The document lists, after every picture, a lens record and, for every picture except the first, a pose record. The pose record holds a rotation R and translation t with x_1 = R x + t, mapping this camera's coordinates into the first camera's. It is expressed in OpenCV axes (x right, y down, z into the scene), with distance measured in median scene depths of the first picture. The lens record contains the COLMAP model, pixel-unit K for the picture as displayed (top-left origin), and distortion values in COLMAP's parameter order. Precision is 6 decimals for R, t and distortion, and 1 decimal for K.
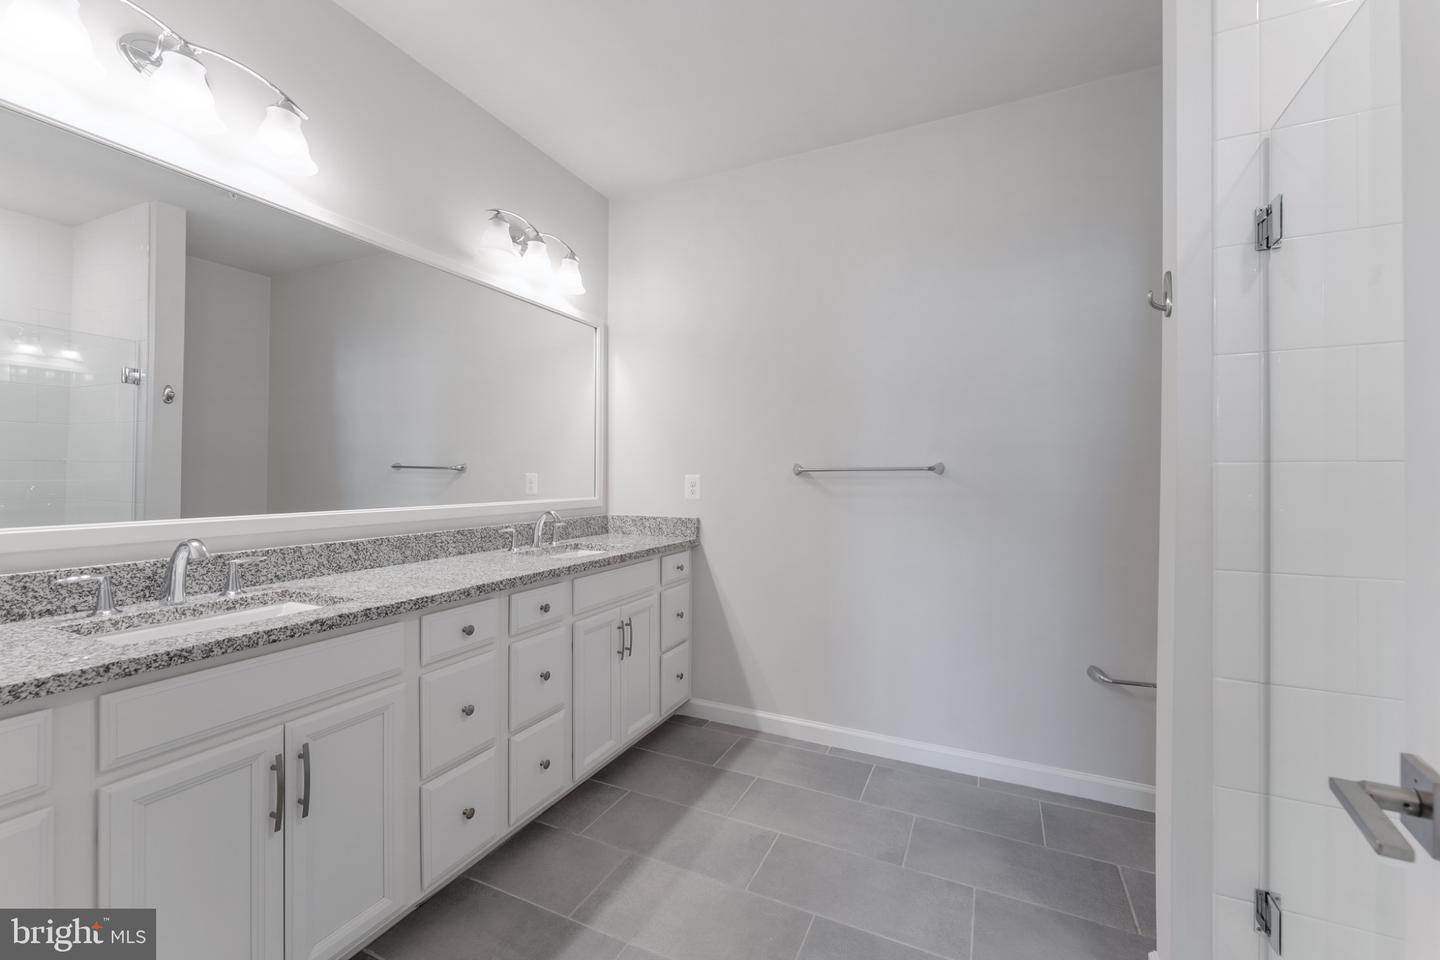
lens RADIAL K [[577.7, 0, 724.8], [0, 577.7, 478.3], [0, 0, 1]] dist [-0.000532, -0.000233]
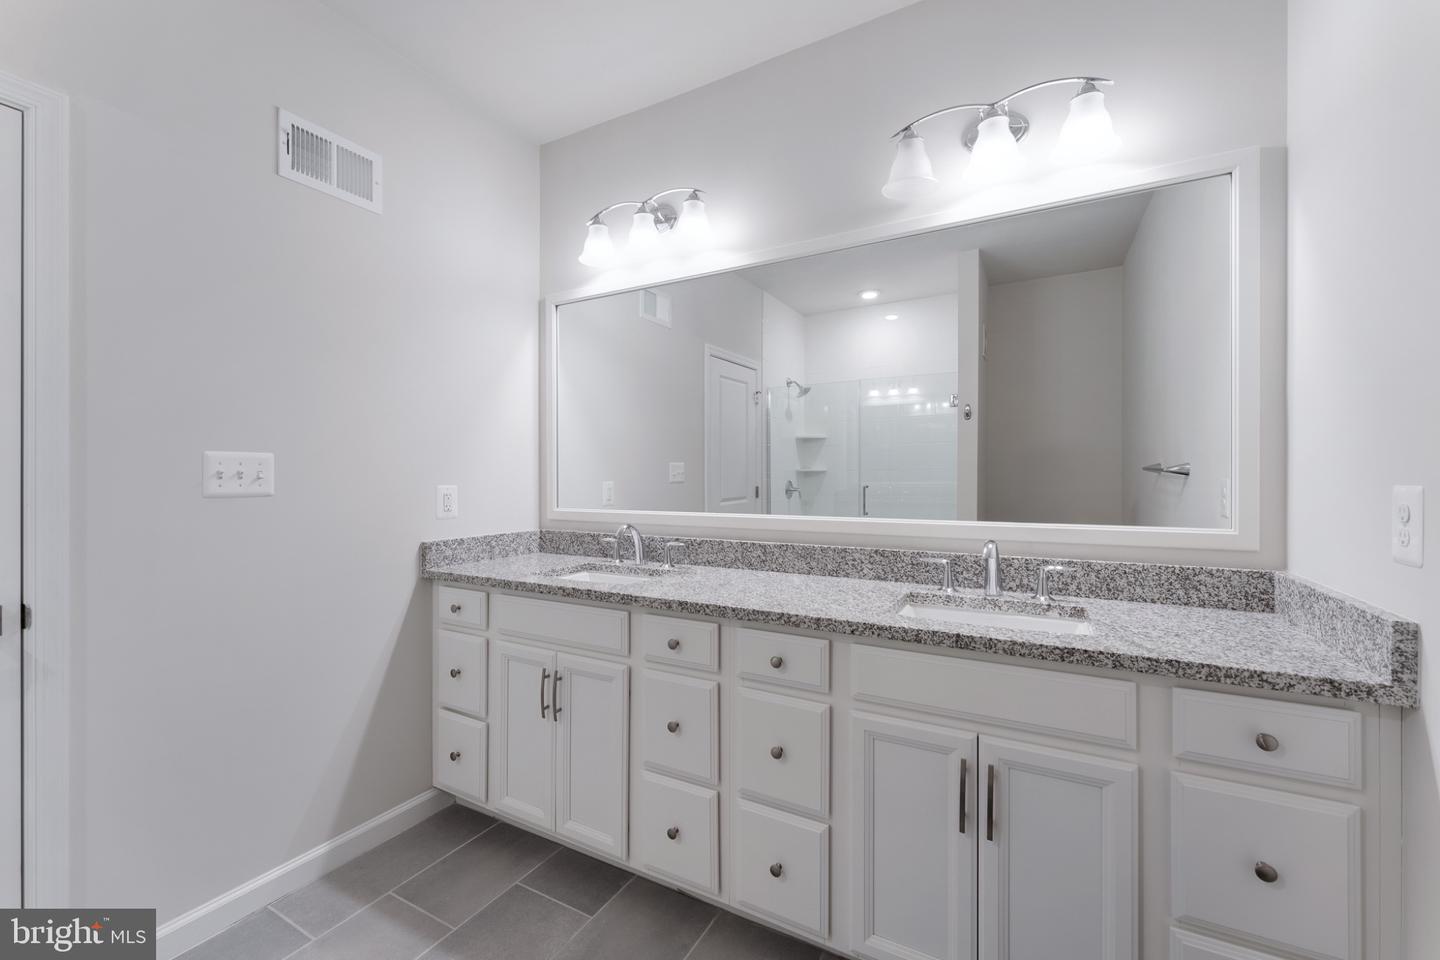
lens RADIAL K [[597.8, 0, 718.8], [0, 597.8, 474.3], [0, 0, 1]] dist [0.010060, -0.000109]
pose [[-0.067849, -0.011328, -0.997631, 0.415784], [-0.006251, 0.999921, -0.010929, -0.006012], [0.997676, 0.005495, -0.067914, 0.862408]]
